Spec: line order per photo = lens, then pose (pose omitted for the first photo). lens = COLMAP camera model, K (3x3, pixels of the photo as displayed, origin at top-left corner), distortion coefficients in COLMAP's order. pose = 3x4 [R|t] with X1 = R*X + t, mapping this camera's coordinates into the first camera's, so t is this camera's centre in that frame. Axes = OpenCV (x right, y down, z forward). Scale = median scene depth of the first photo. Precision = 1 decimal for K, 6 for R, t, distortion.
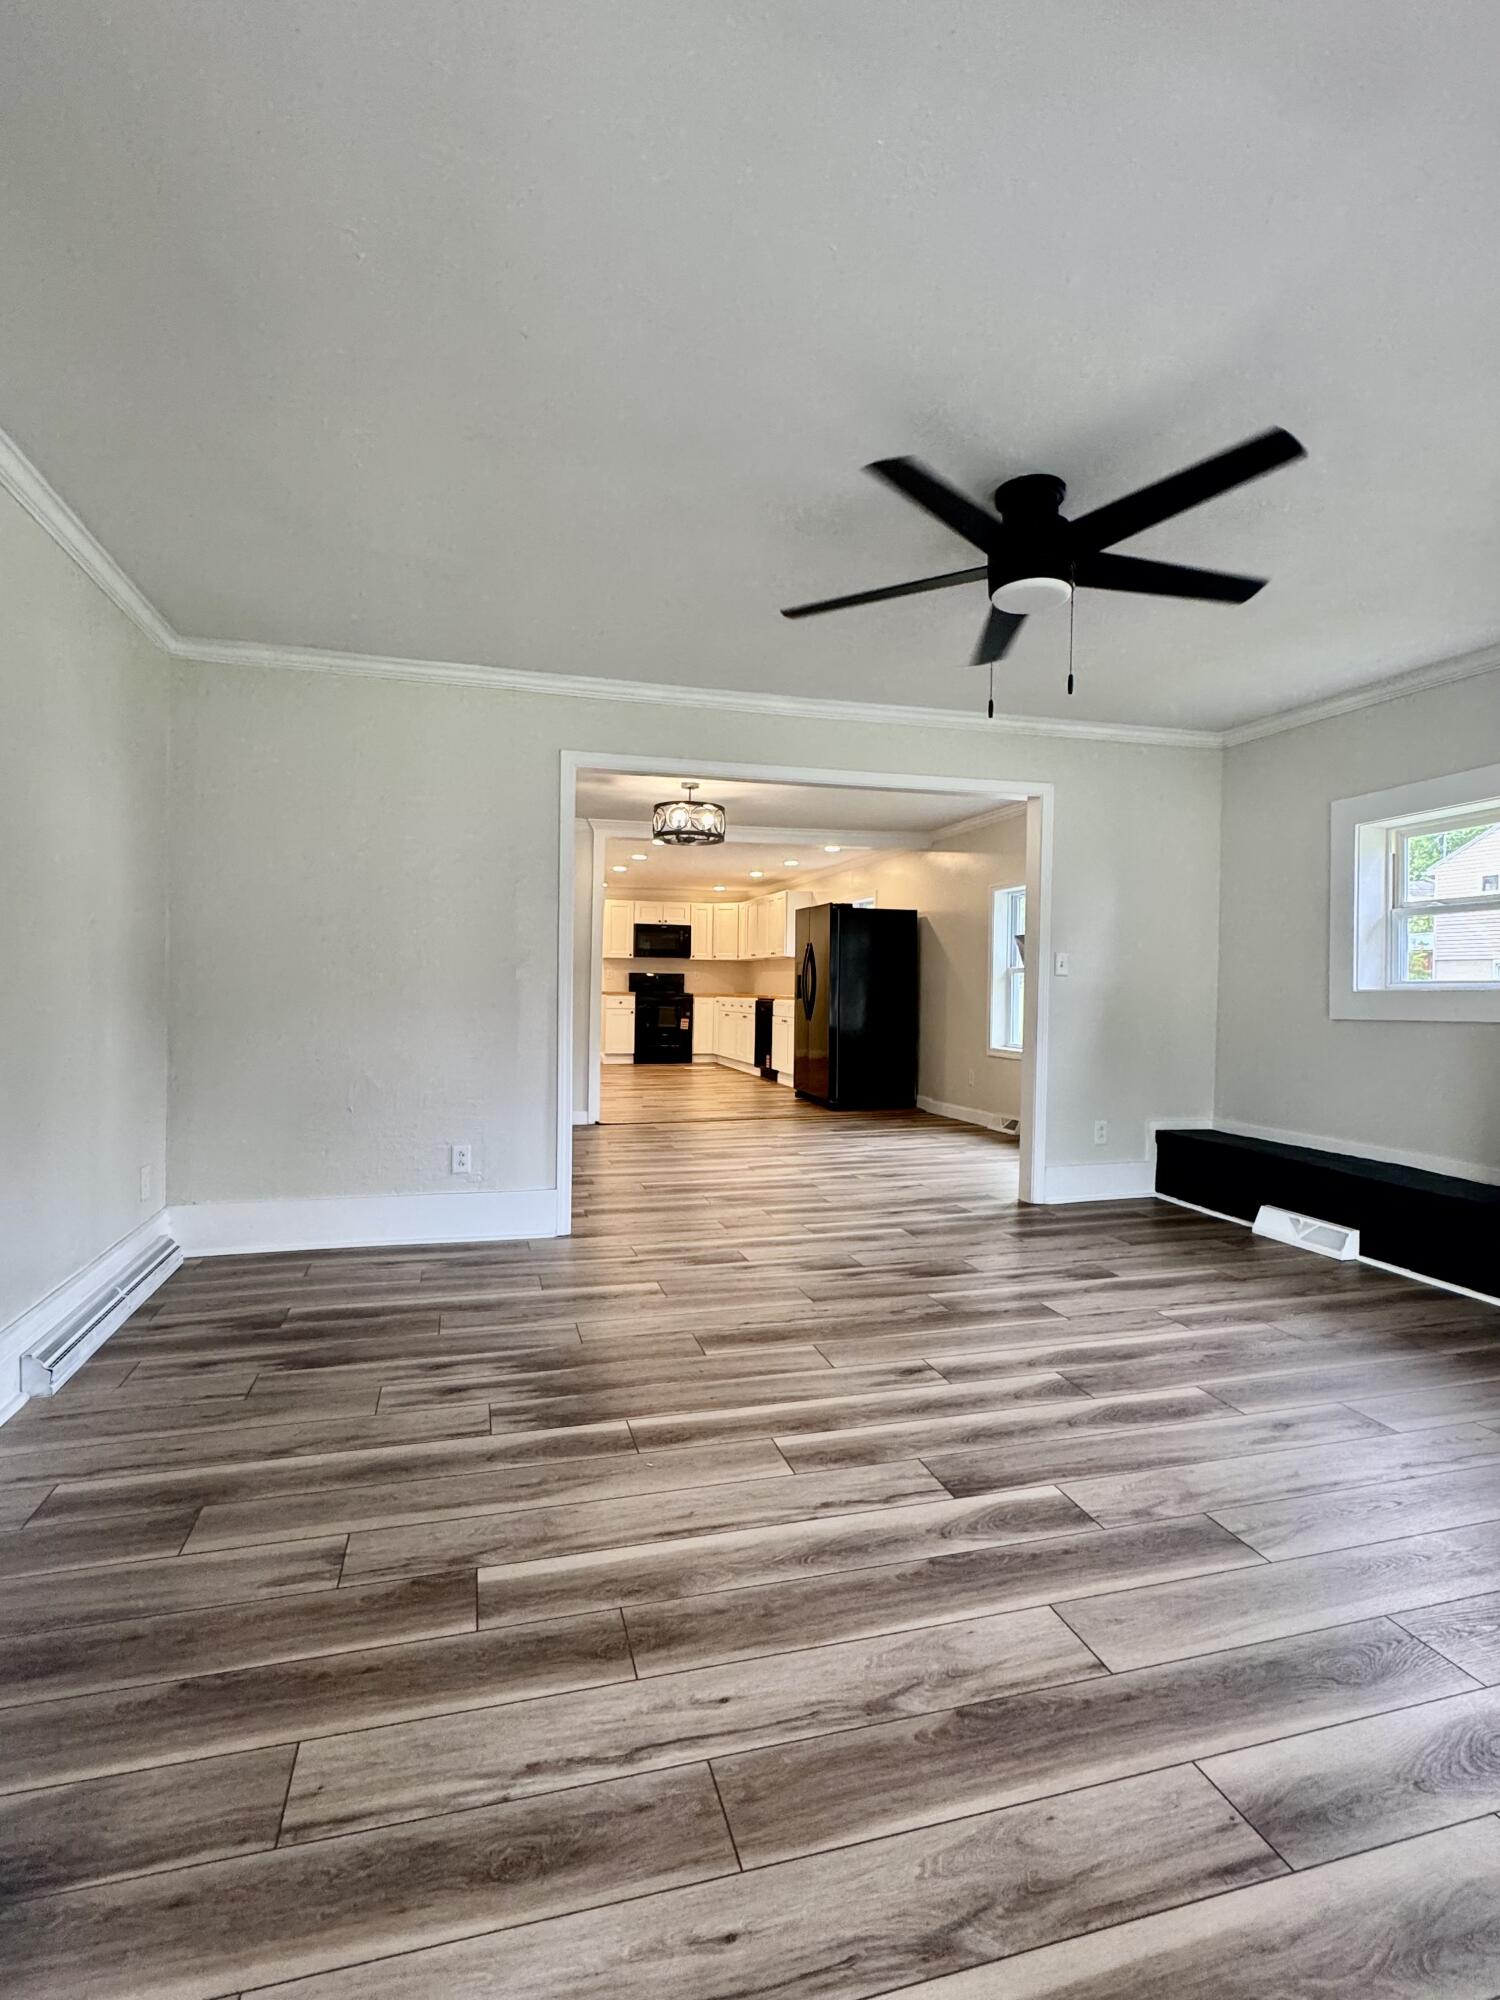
lens RADIAL K [[981.2, 0, 748.4], [0, 981.2, 996.1], [0, 0, 1]] dist [-0.003067, 0.001143]
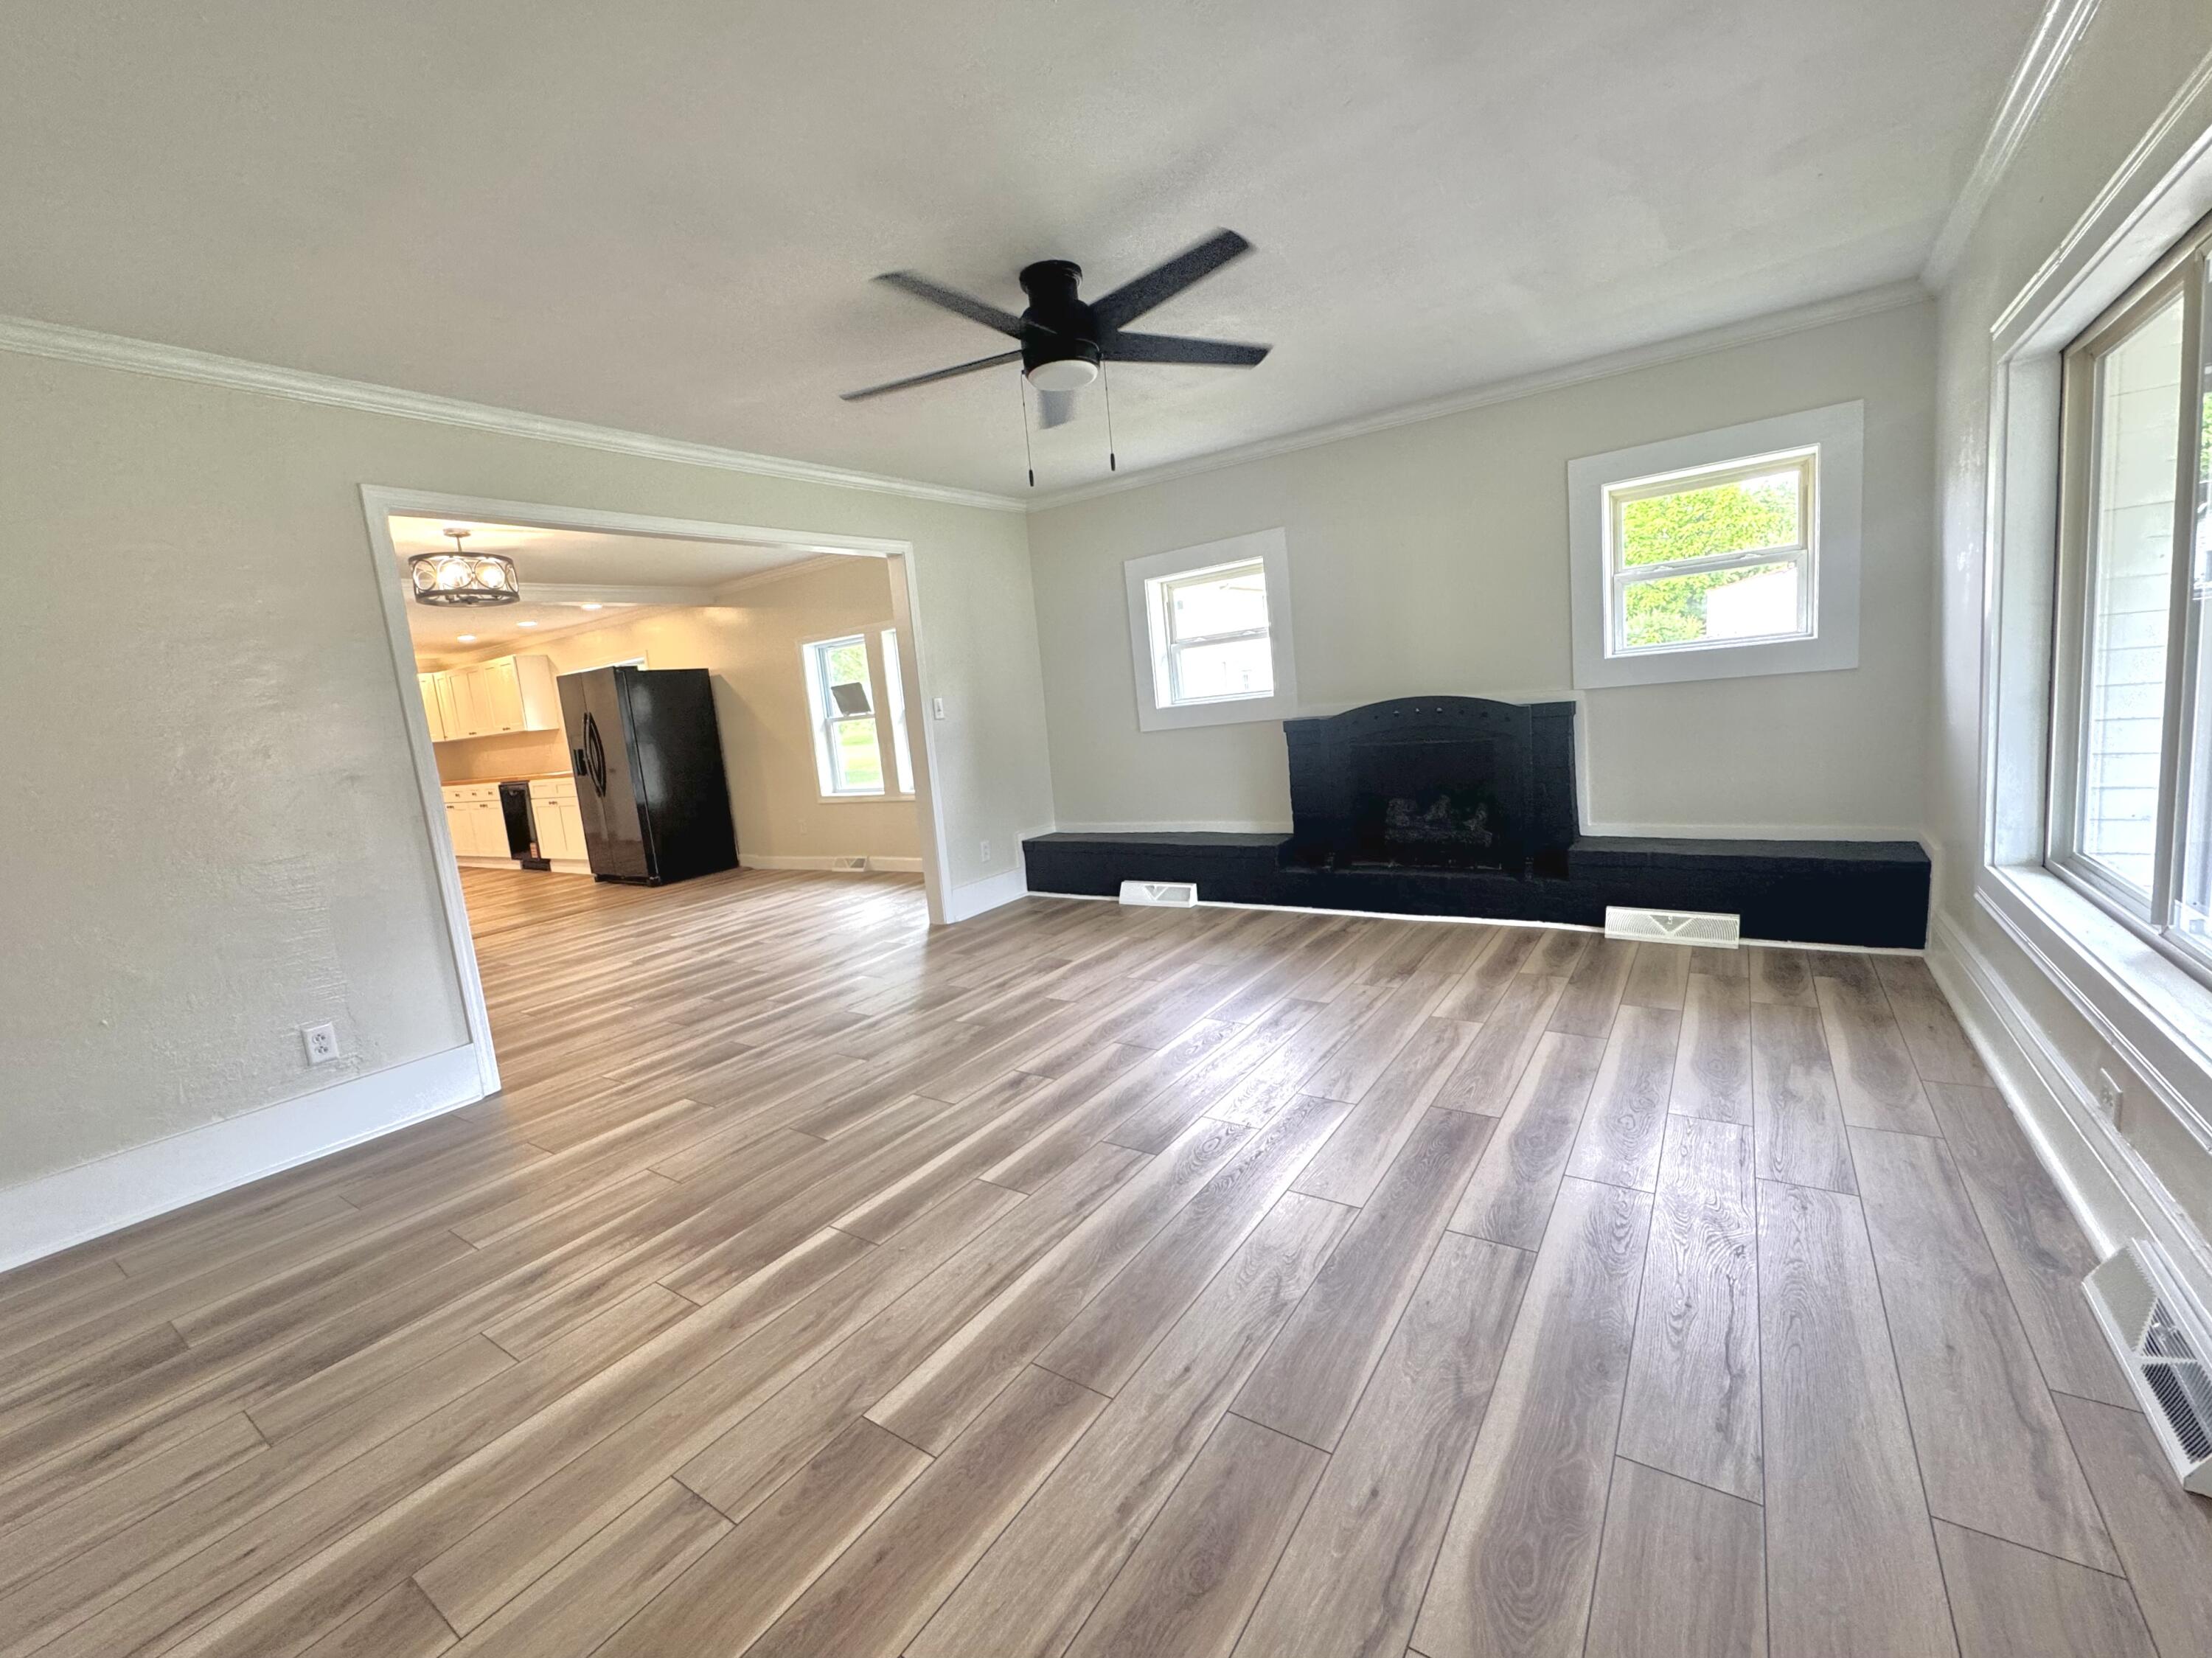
lens RADIAL K [[915.5, 0, 1106.7], [0, 915.5, 823.9], [0, 0, 1]] dist [0.000466, 0.000597]
pose [[0.768010, -0.169424, 0.617621, -0.293533], [0.111208, 0.985003, 0.131917, -0.029788], [-0.630709, -0.032630, 0.775333, 0.110014]]
